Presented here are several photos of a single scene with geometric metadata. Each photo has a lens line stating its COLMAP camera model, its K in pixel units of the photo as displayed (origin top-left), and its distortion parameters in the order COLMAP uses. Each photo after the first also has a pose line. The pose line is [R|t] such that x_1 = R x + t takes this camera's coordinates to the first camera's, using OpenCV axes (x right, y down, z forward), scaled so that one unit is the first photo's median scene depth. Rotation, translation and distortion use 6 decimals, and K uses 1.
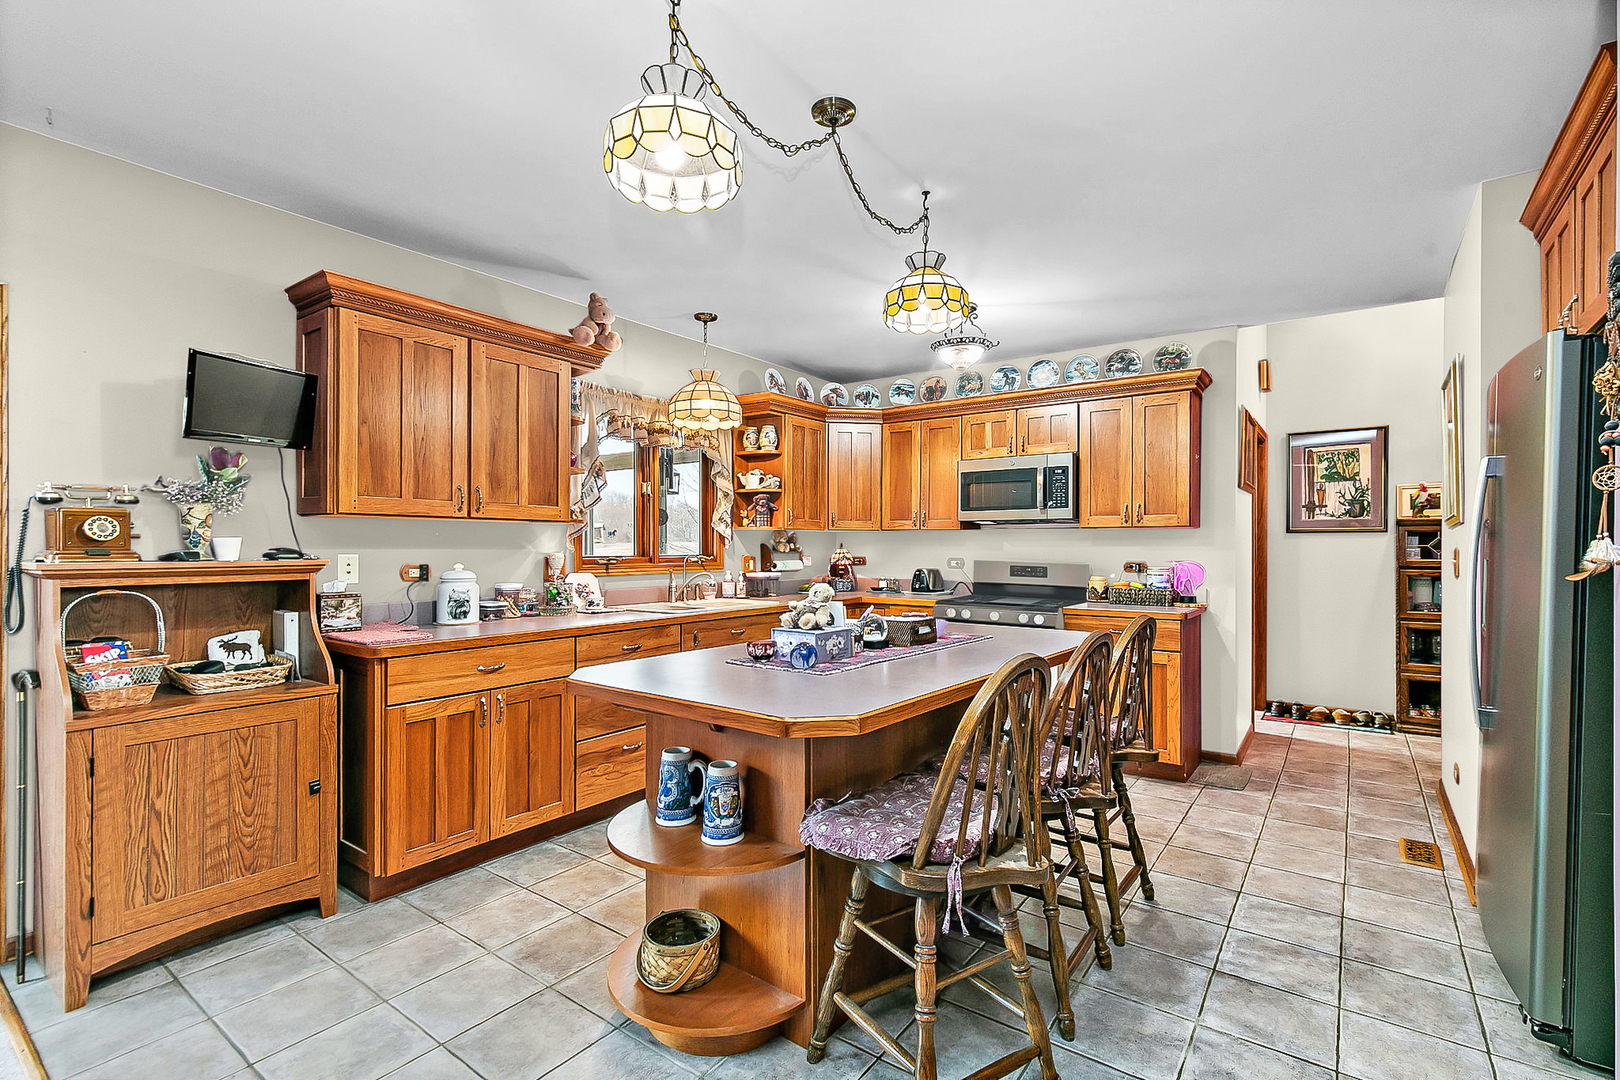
lens RADIAL K [[742.1, 0, 810.0], [0, 742.1, 540.0], [0, 0, 1]] dist [0.009658, 0.000137]
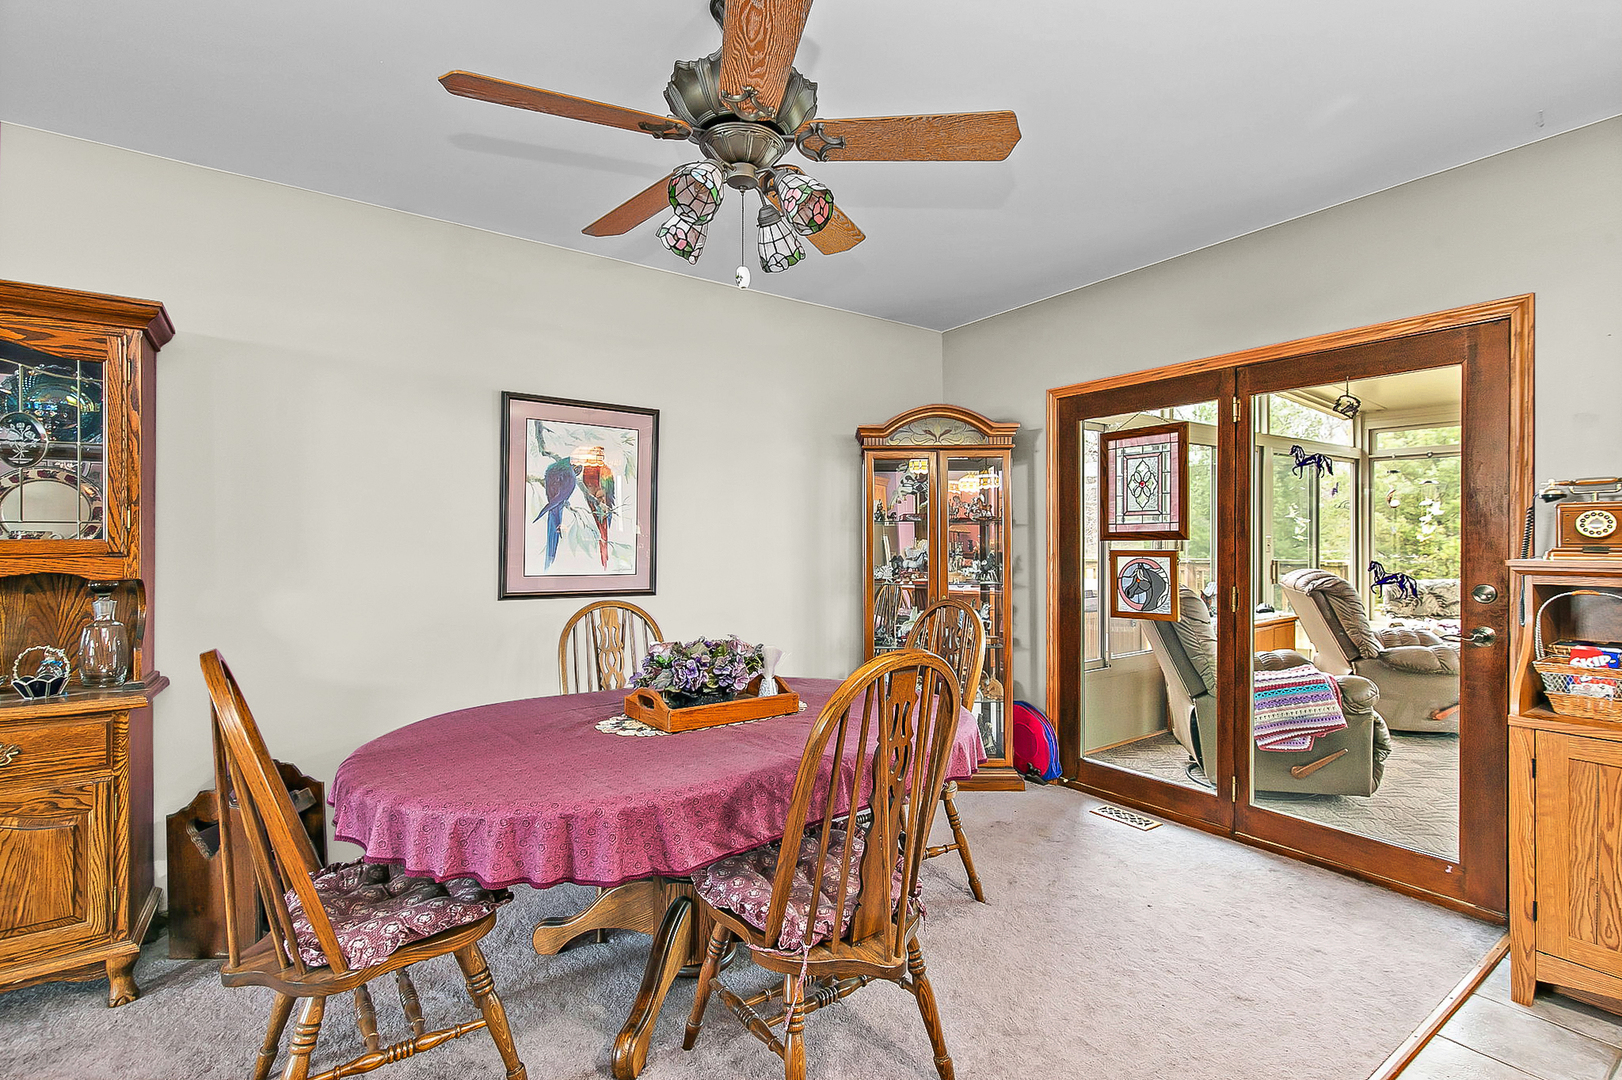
lens RADIAL K [[743.0, 0, 811.0], [0, 743.0, 540.0], [0, 0, 1]] dist [0.009658, 0.000137]
pose [[-0.314078, -0.001795, -0.949395, 0.249492], [0.004802, 0.999982, -0.003479, 0.002934], [0.949385, -0.005652, -0.314064, 0.375407]]
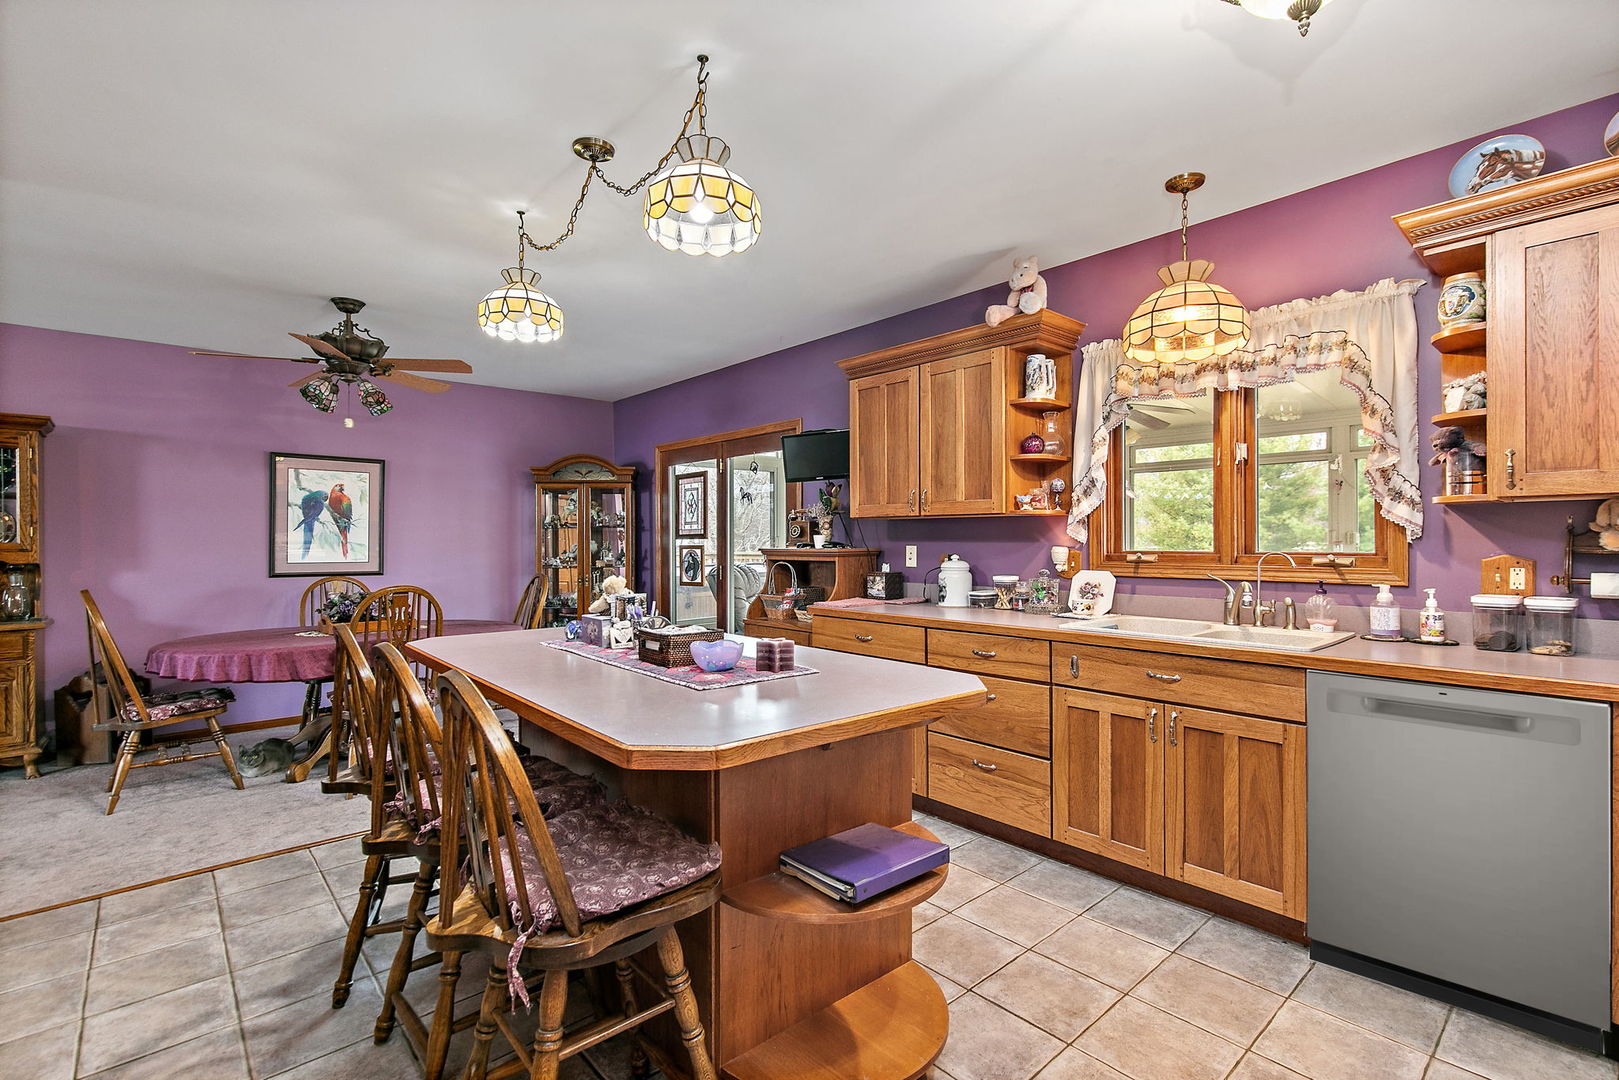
lens RADIAL K [[741.7, 0, 809.5], [0, 741.7, 540.0], [0, 0, 1]] dist [0.009658, 0.000137]
pose [[-0.202745, 0.000882, -0.979231, 0.821896], [0.010682, 0.999942, -0.001311, 0.009300], [0.979173, -0.010726, -0.202742, 1.191356]]
